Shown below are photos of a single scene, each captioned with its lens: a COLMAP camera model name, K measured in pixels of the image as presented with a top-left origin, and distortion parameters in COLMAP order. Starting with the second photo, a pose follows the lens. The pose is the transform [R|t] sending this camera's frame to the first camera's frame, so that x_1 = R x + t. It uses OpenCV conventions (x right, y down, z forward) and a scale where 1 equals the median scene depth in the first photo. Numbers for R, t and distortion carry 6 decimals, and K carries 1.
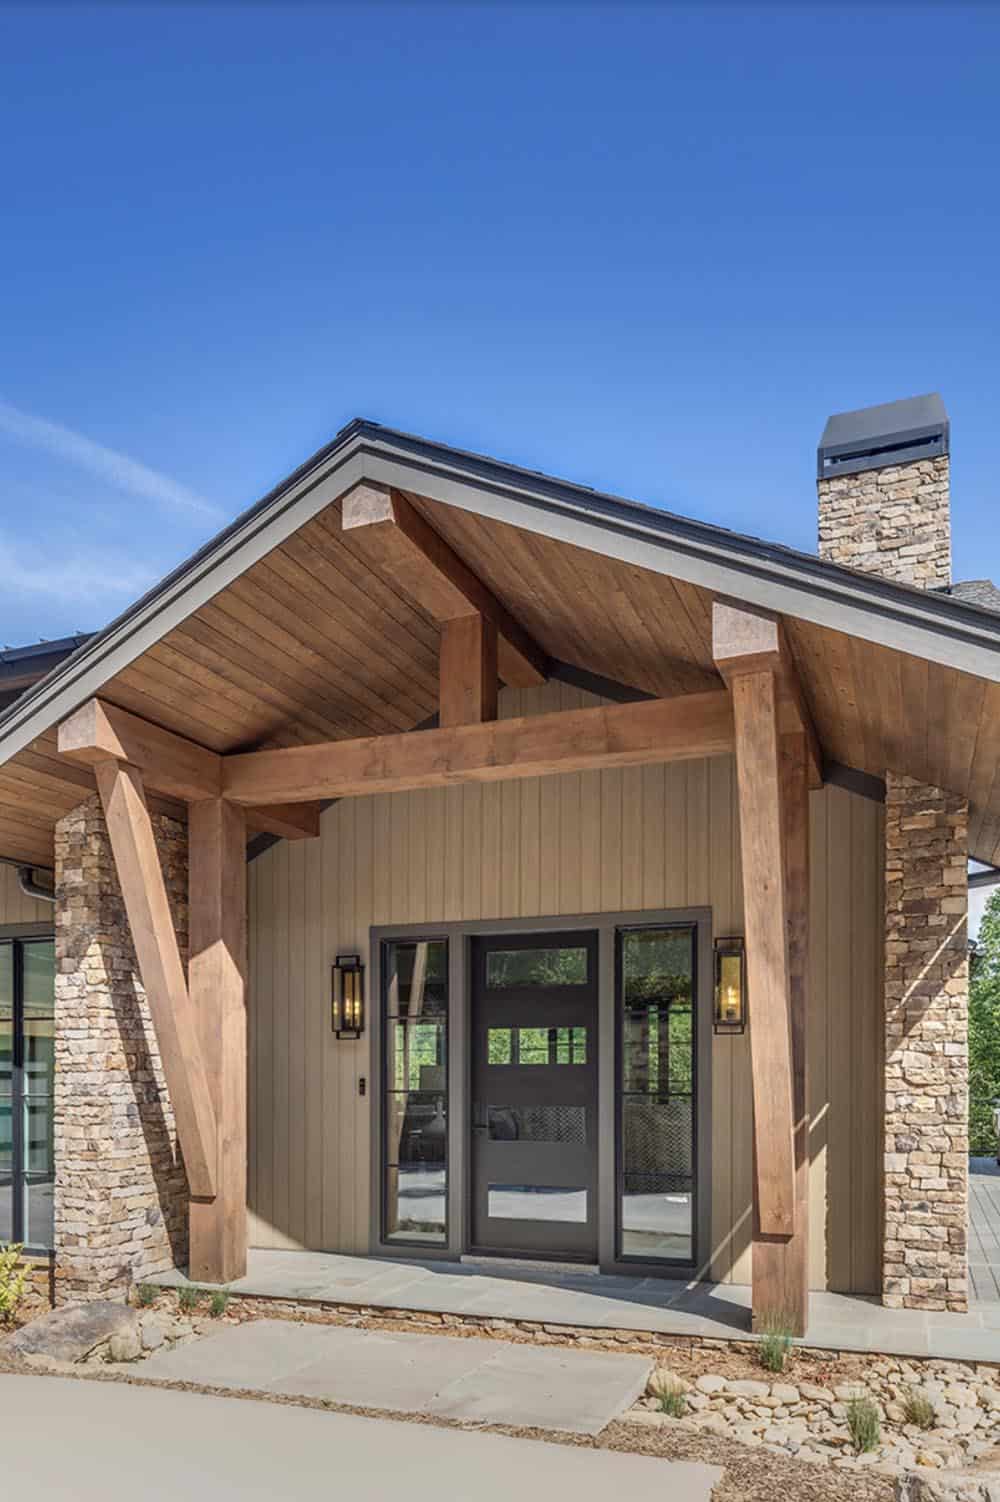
lens RADIAL K [[1042.5, 0, 485.2], [0, 1042.5, 1074.9], [0, 0, 1]] dist [-0.008908, 0.002055]
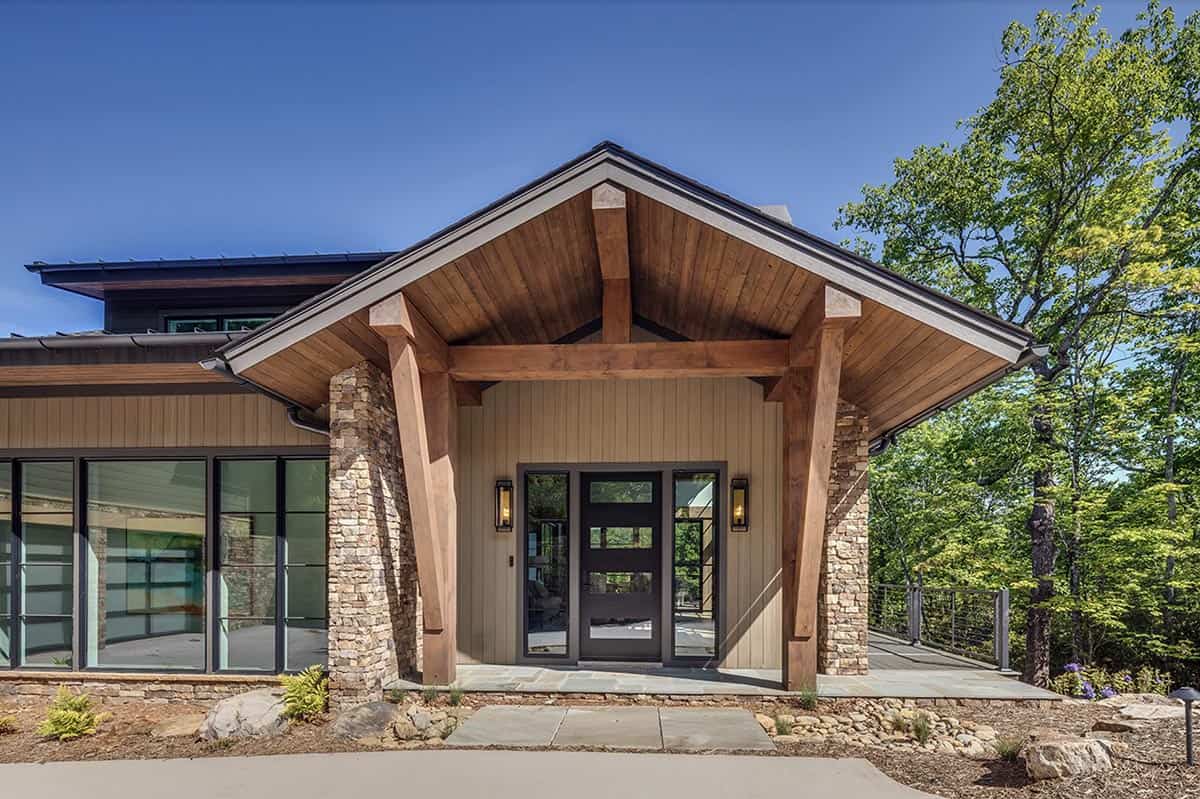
lens RADIAL K [[582.7, 0, 601.6], [0, 582.7, 569.5], [0, 0, 1]] dist [0.005030, 0.000129]
pose [[0.949481, 0.001779, 0.313820, -0.316753], [-0.001791, 0.999998, -0.000249, 0.028251], [-0.313820, -0.000326, 0.949483, 0.104826]]
